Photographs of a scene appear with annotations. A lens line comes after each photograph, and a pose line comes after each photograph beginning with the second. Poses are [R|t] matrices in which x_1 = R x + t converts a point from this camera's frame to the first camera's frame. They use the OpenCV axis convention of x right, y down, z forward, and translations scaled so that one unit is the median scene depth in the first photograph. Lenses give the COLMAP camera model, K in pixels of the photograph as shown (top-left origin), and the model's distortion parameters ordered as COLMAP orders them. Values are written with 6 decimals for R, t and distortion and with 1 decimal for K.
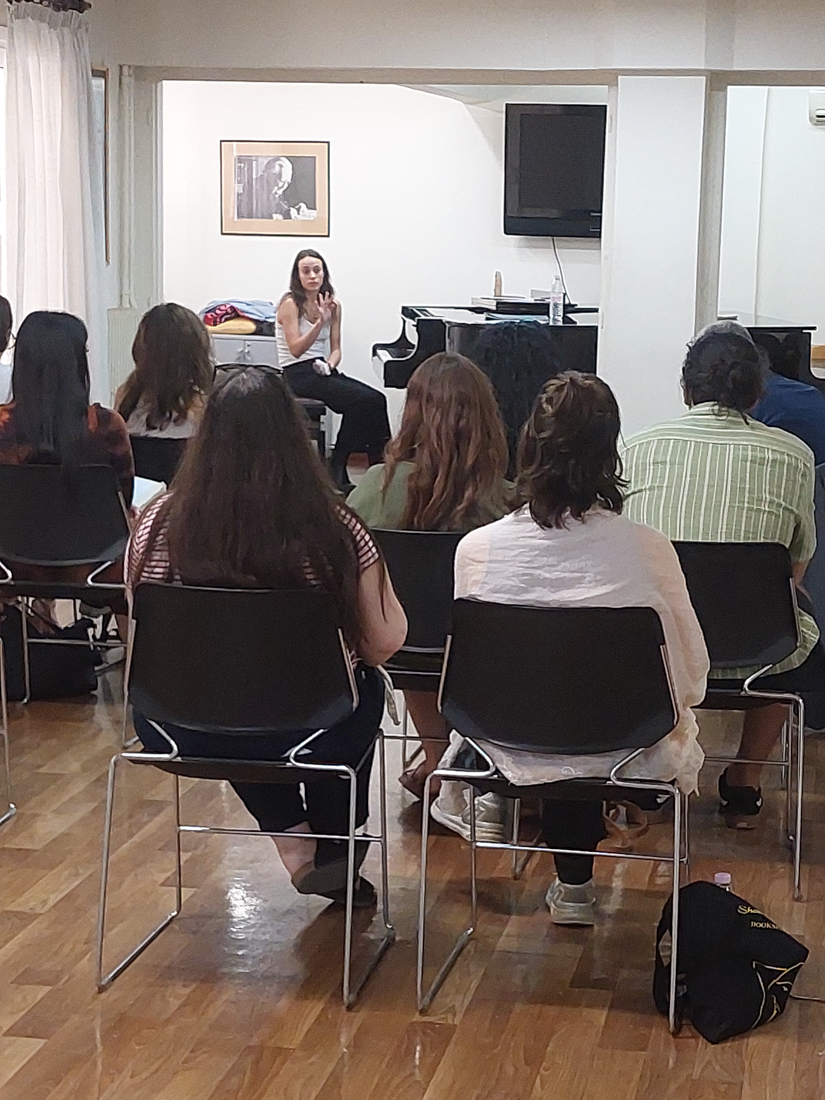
lens RADIAL K [[3125.8, 0, 434.2], [0, 3125.8, 573.1], [0, 0, 1]] dist [0.366886, 0.000000]
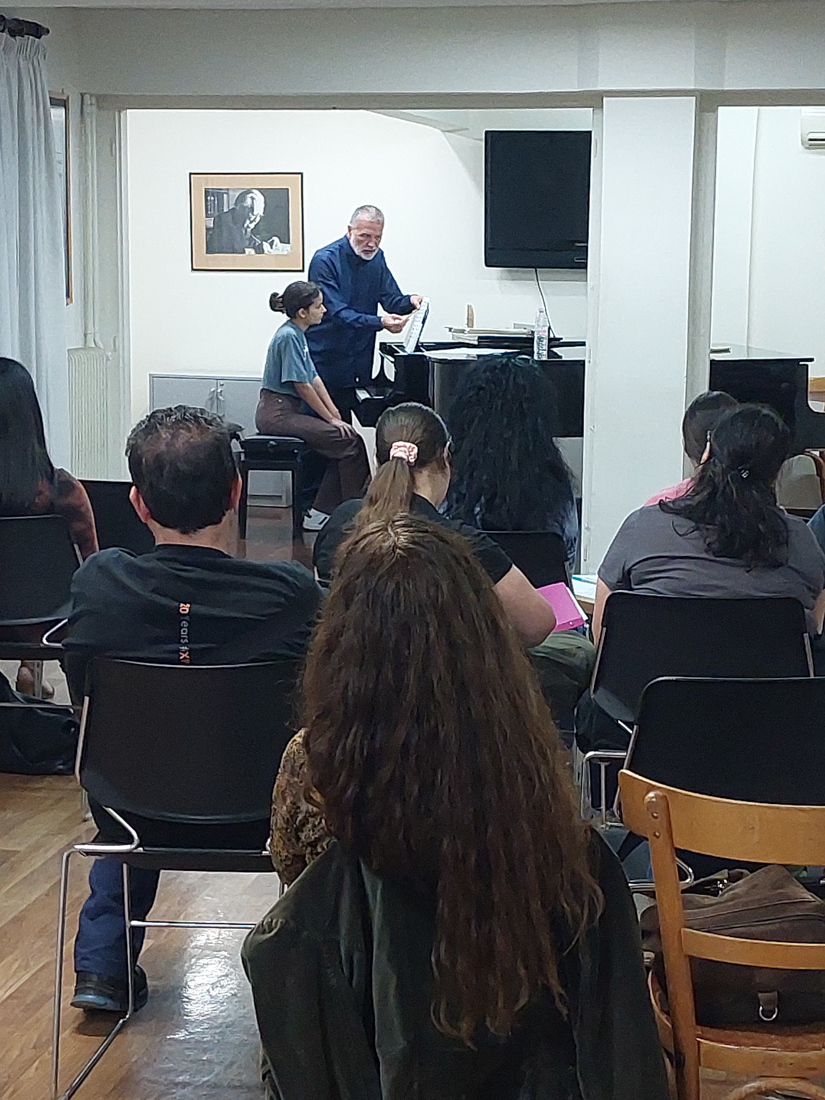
lens RADIAL K [[3125.8, 0, 411.8], [0, 3125.8, 583.1], [0, 0, 1]] dist [0.366886, 0.000000]
pose [[0.999921, -0.012371, -0.002020, 0.000546], [0.012353, 0.999886, -0.008650, -0.003070], [0.002127, 0.008624, 0.999961, 0.042323]]
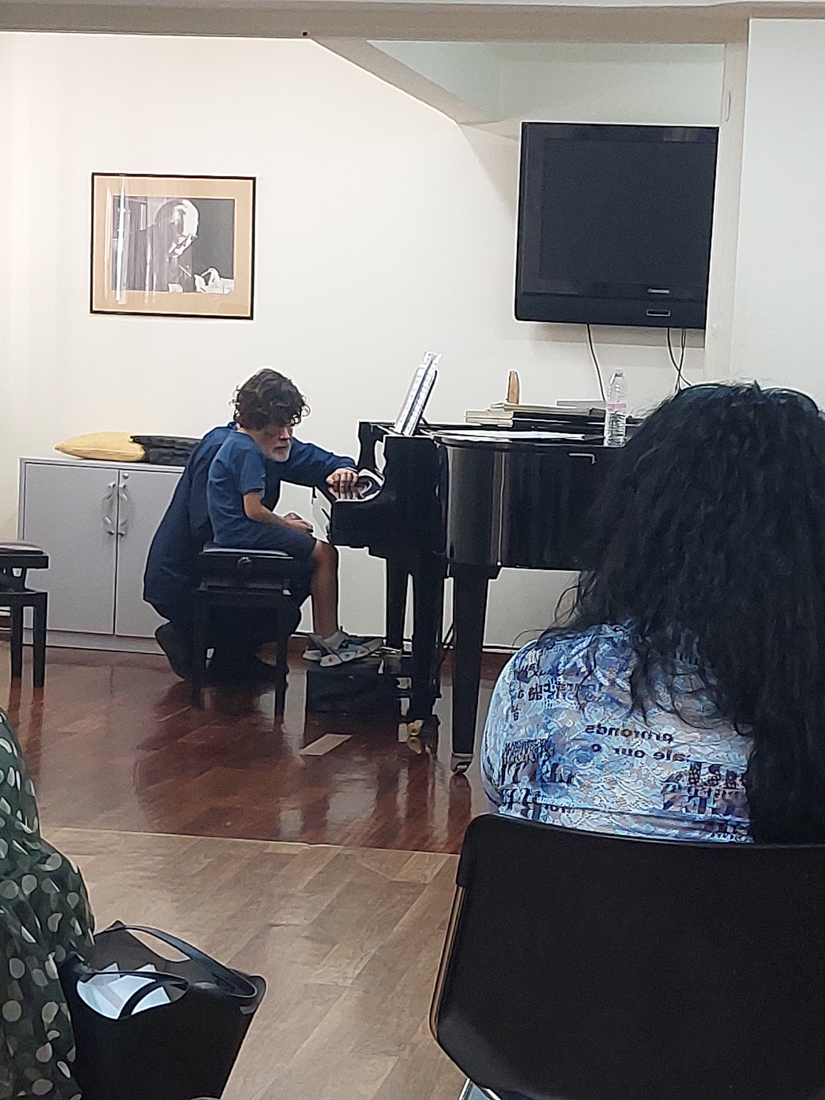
lens RADIAL K [[2838.7, 0, 440.6], [0, 2838.7, 565.1], [0, 0, 1]] dist [0.431203, 0.000000]
pose [[0.999445, 0.021292, 0.025614, -0.008468], [-0.019925, 0.998424, -0.052466, -0.025909], [-0.026691, 0.051926, 0.998294, 0.431672]]
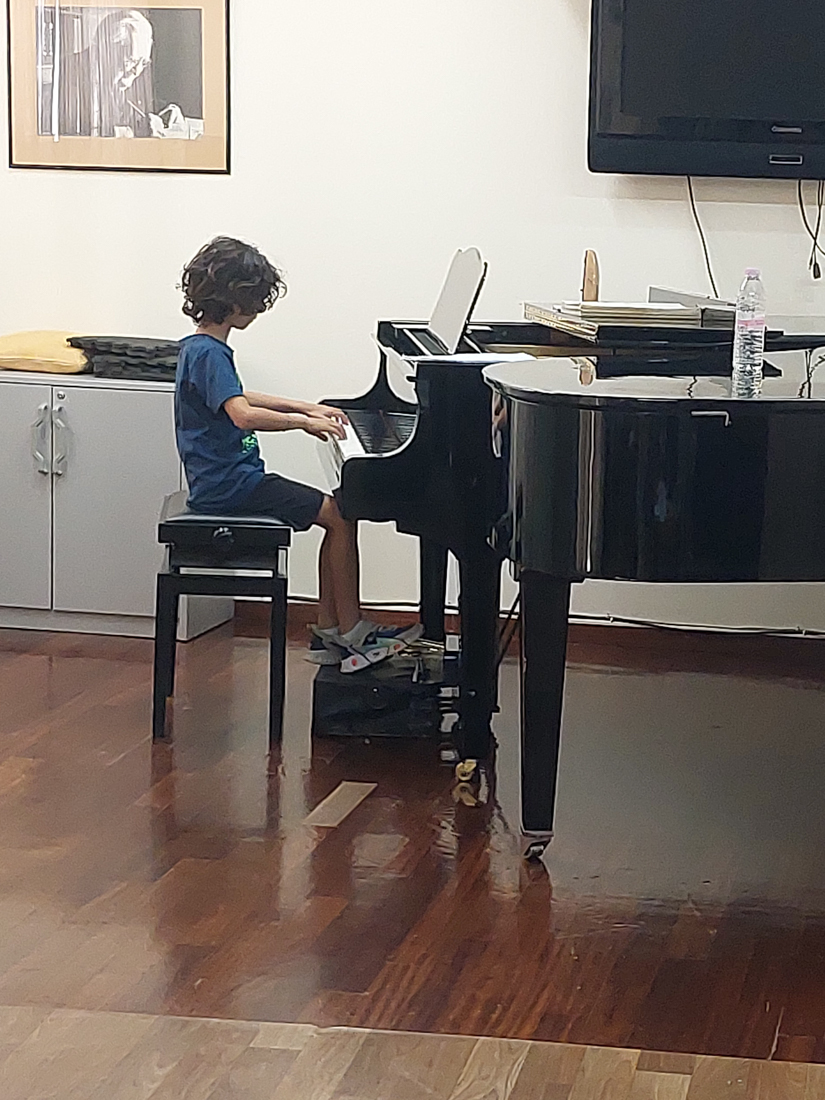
lens RADIAL K [[3125.8, 0, 460.5], [0, 3125.8, 546.0], [0, 0, 1]] dist [0.366886, 0.000000]
pose [[0.999685, 0.001825, 0.025013, -0.010284], [-0.002096, 0.999940, 0.010792, -0.059288], [-0.024991, -0.010841, 0.999629, 0.552759]]
